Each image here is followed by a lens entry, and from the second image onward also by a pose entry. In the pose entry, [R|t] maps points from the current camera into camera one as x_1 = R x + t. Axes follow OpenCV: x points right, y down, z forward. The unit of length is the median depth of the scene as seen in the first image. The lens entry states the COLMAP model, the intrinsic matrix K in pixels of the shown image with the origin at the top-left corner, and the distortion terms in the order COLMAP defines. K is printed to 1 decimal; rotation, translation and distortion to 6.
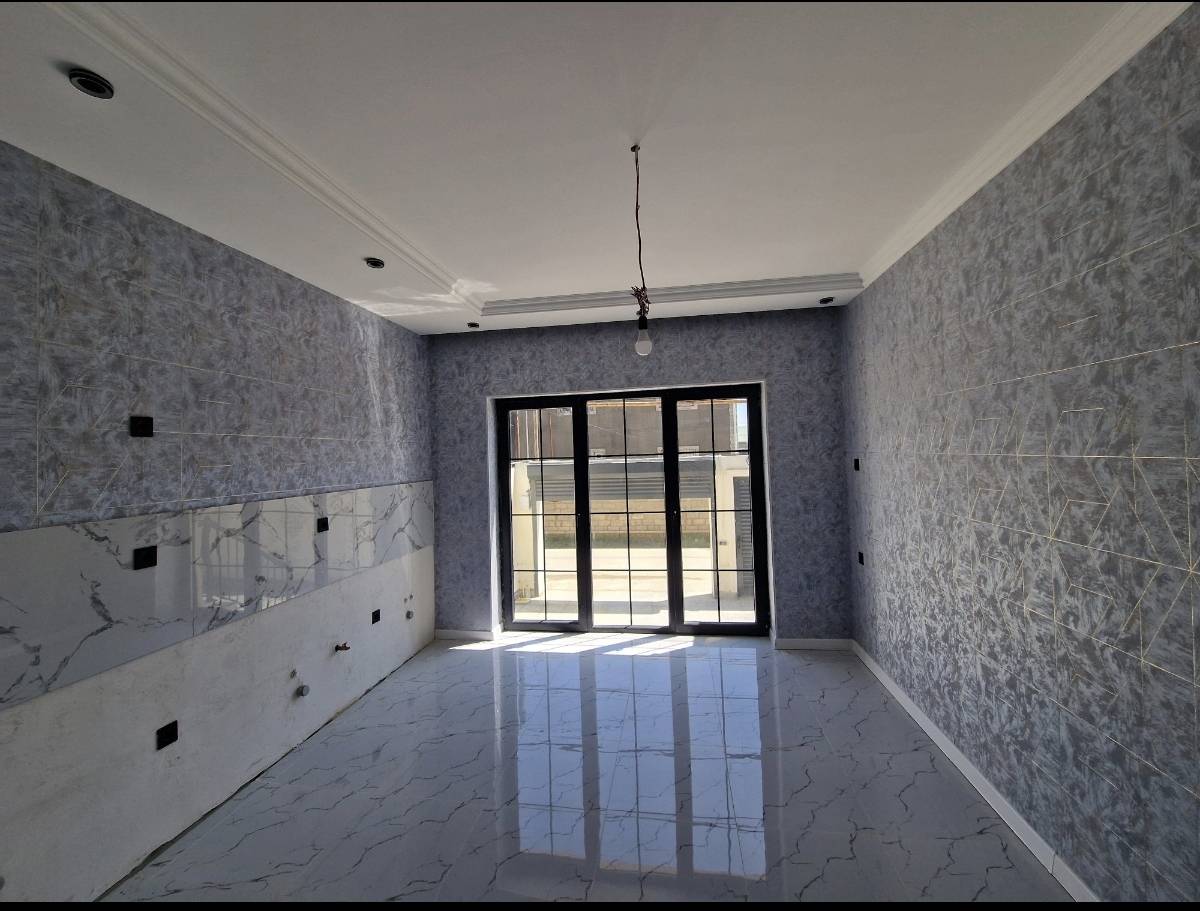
lens RADIAL K [[491.9, 0, 598.5], [0, 491.9, 444.7], [0, 0, 1]] dist [0.002066, -0.003299]
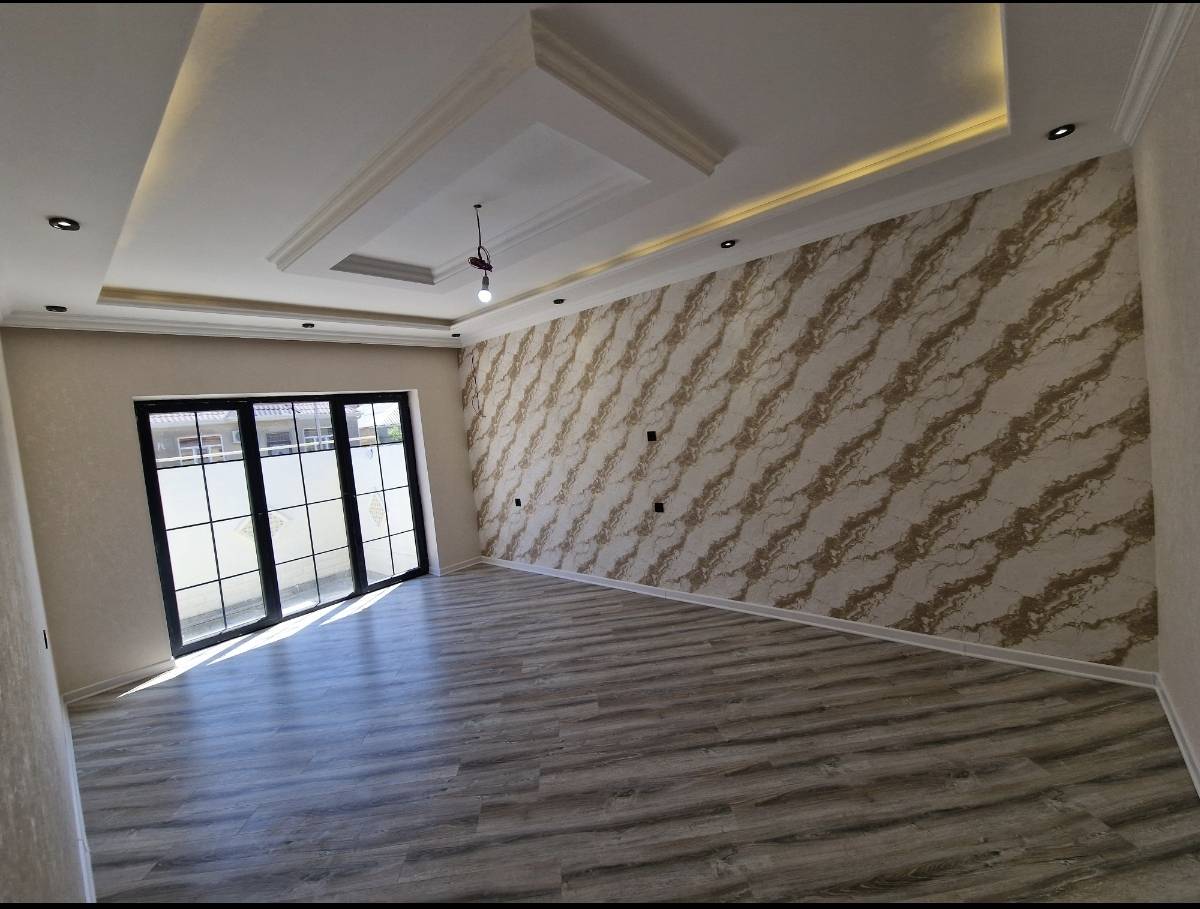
lens RADIAL K [[491.9, 0, 598.5], [0, 491.9, 443.7], [0, 0, 1]] dist [0.002066, -0.003299]
pose [[0.533504, -0.064285, 0.843351, -0.553614], [0.066536, 0.997207, 0.033922, 0.006313], [-0.843177, 0.038016, 0.536291, -0.168560]]
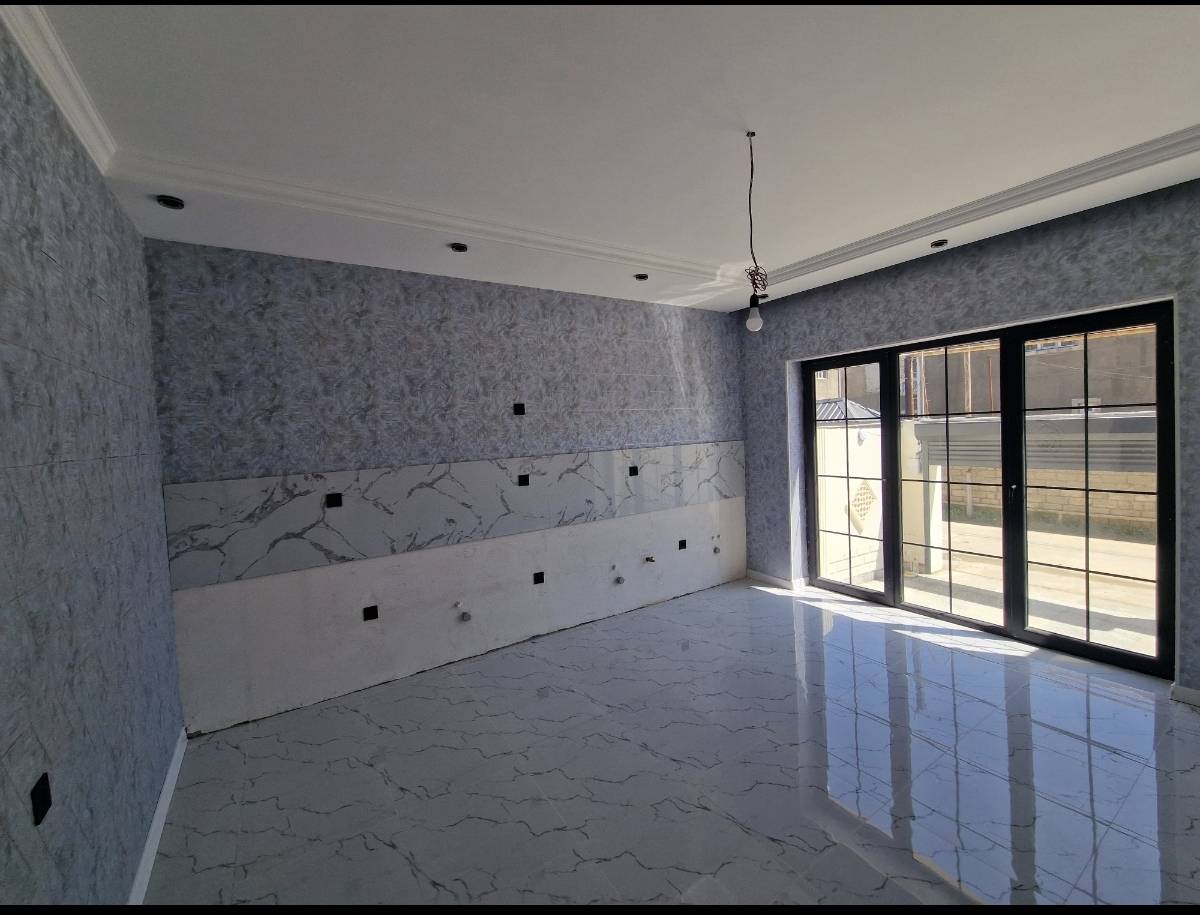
lens RADIAL K [[491.9, 0, 598.5], [0, 491.9, 446.7], [0, 0, 1]] dist [0.002066, -0.003299]
pose [[0.663581, 0.027744, -0.747590, 0.308763], [0.040199, 0.996546, 0.072665, -0.009166], [0.747024, -0.078271, 0.660173, -0.000512]]
